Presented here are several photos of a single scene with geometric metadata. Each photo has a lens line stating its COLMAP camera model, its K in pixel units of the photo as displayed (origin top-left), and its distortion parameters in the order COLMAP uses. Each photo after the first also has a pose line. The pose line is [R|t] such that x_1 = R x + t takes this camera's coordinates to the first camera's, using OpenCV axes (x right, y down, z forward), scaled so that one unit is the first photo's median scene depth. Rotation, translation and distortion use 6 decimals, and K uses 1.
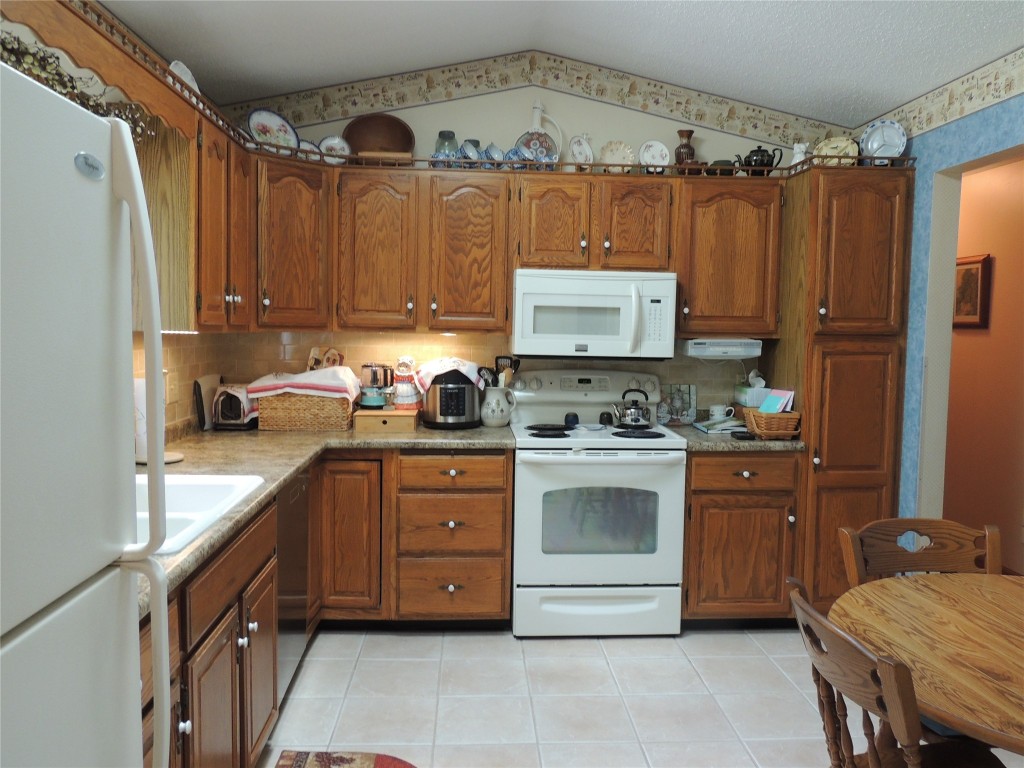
lens RADIAL K [[821.4, 0, 512.6], [0, 821.4, 383.3], [0, 0, 1]] dist [-0.005871, -0.000578]
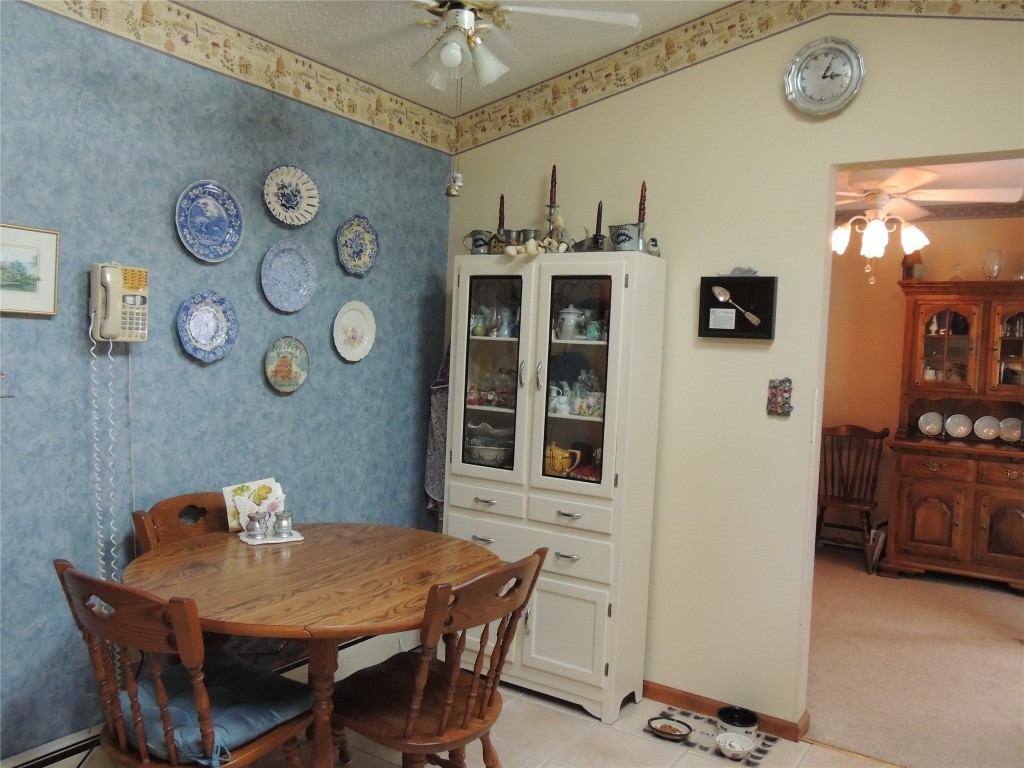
lens RADIAL K [[821.4, 0, 511.5], [0, 821.4, 384.5], [0, 0, 1]] dist [-0.005871, -0.000578]
pose [[-0.807318, -0.075231, 0.585302, -0.290211], [-0.009212, 0.993326, 0.114971, -0.118149], [-0.590045, 0.087426, -0.802623, 1.674289]]
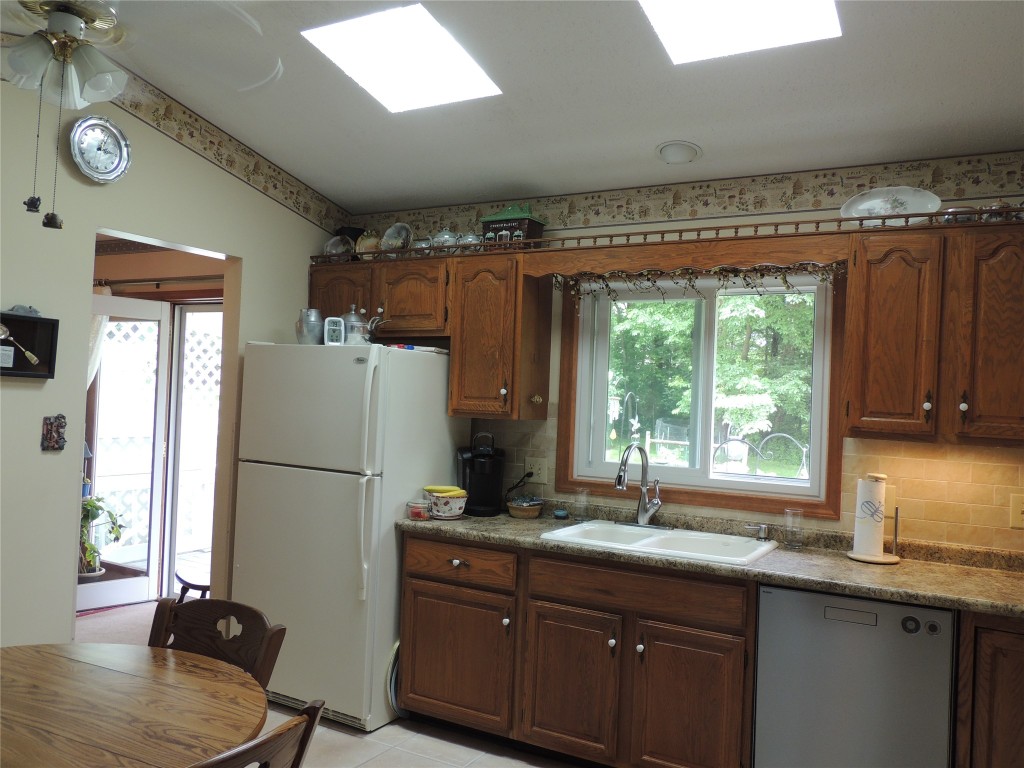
lens RADIAL K [[821.4, 0, 512.6], [0, 821.4, 384.5], [0, 0, 1]] dist [-0.005871, -0.000578]
pose [[-0.548892, -0.052547, -0.834240, 1.078912], [-0.109615, 0.993929, 0.009517, -0.132224], [0.828675, 0.096669, -0.551319, 1.782199]]
